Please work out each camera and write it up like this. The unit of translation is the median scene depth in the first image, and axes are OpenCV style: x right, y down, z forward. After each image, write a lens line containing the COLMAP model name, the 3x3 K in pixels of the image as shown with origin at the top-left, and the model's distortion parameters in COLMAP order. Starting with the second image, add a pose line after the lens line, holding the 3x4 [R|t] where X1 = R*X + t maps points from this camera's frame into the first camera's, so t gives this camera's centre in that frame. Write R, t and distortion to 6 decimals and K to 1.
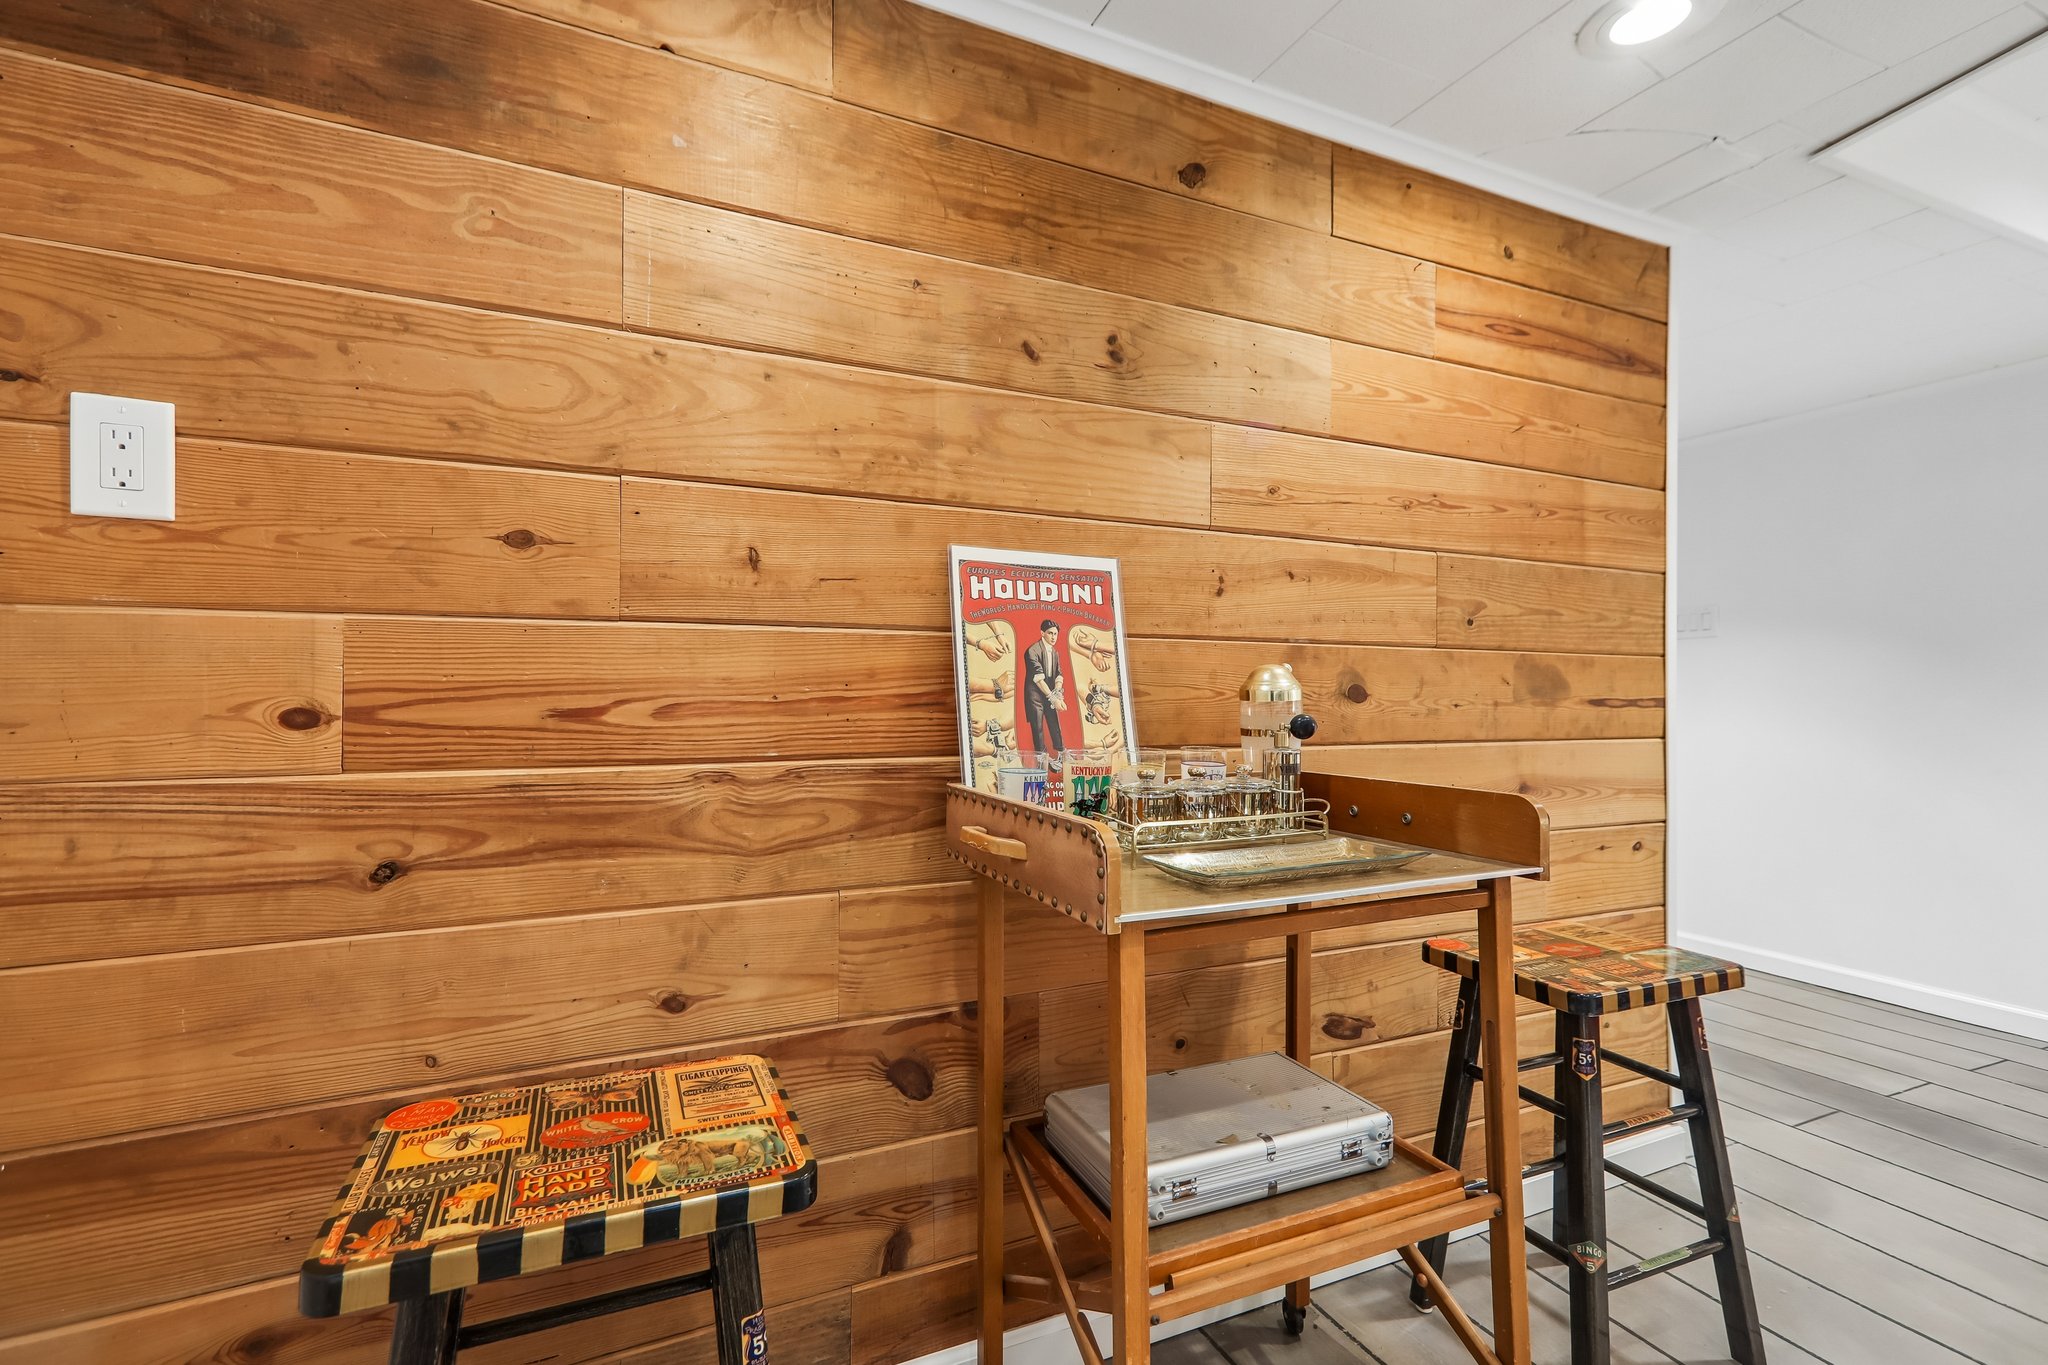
lens RADIAL K [[943.9, 0, 1035.2], [0, 943.9, 688.3], [0, 0, 1]] dist [0.001304, 0.000012]
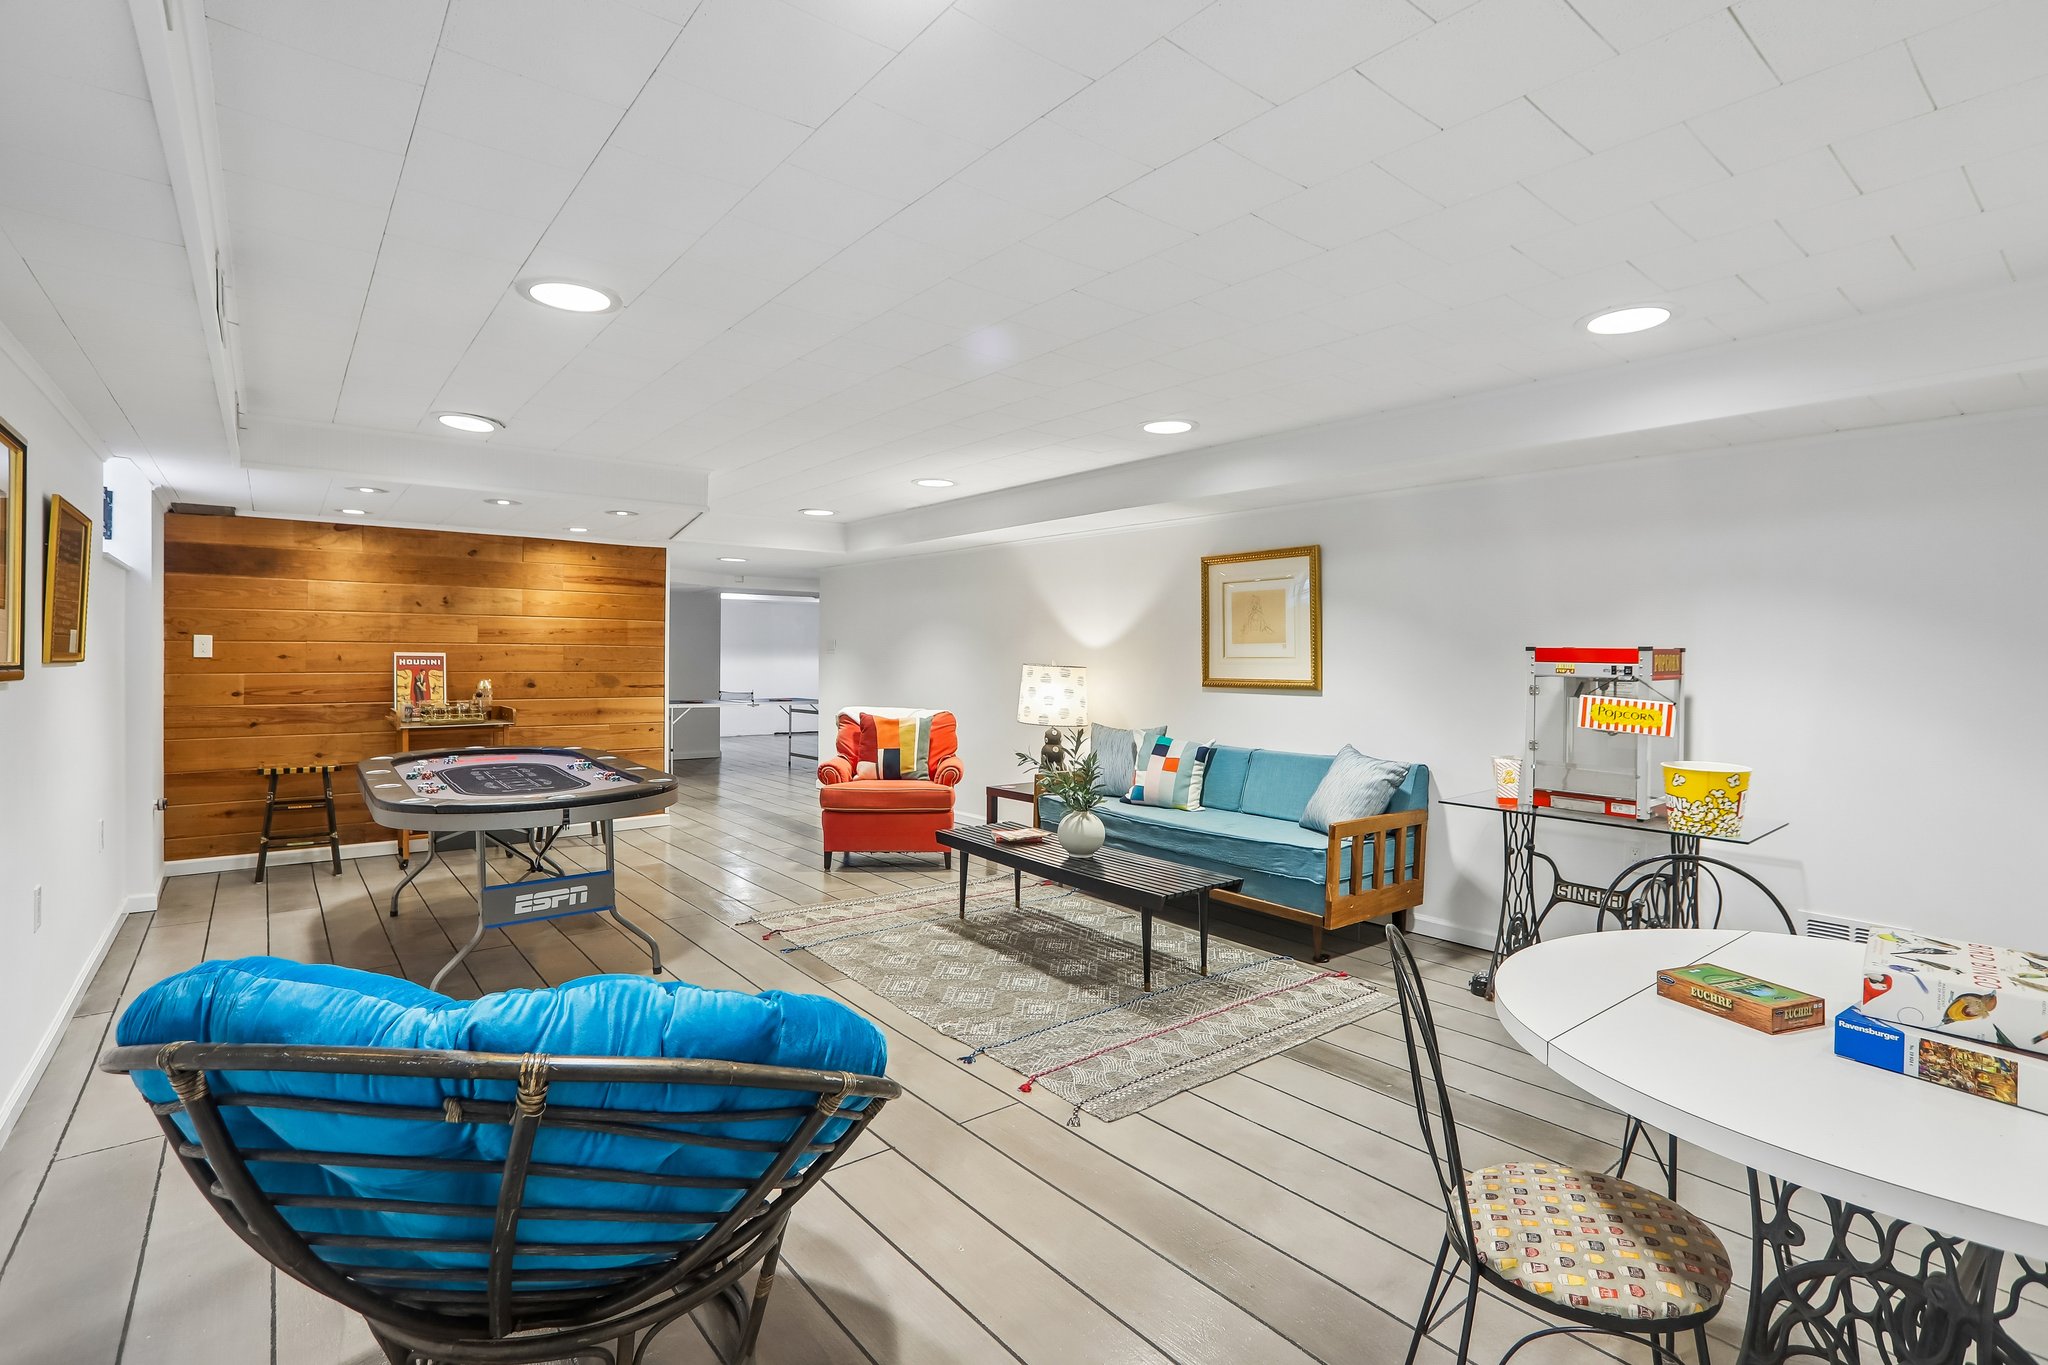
lens RADIAL K [[943.9, 0, 979.6], [0, 943.9, 642.9], [0, 0, 1]] dist [0.001304, 0.000012]
pose [[0.976165, 0.003814, 0.216994, 1.565635], [-0.000298, 0.999868, -0.016232, -0.125624], [-0.217028, 0.015781, 0.976038, -3.731538]]
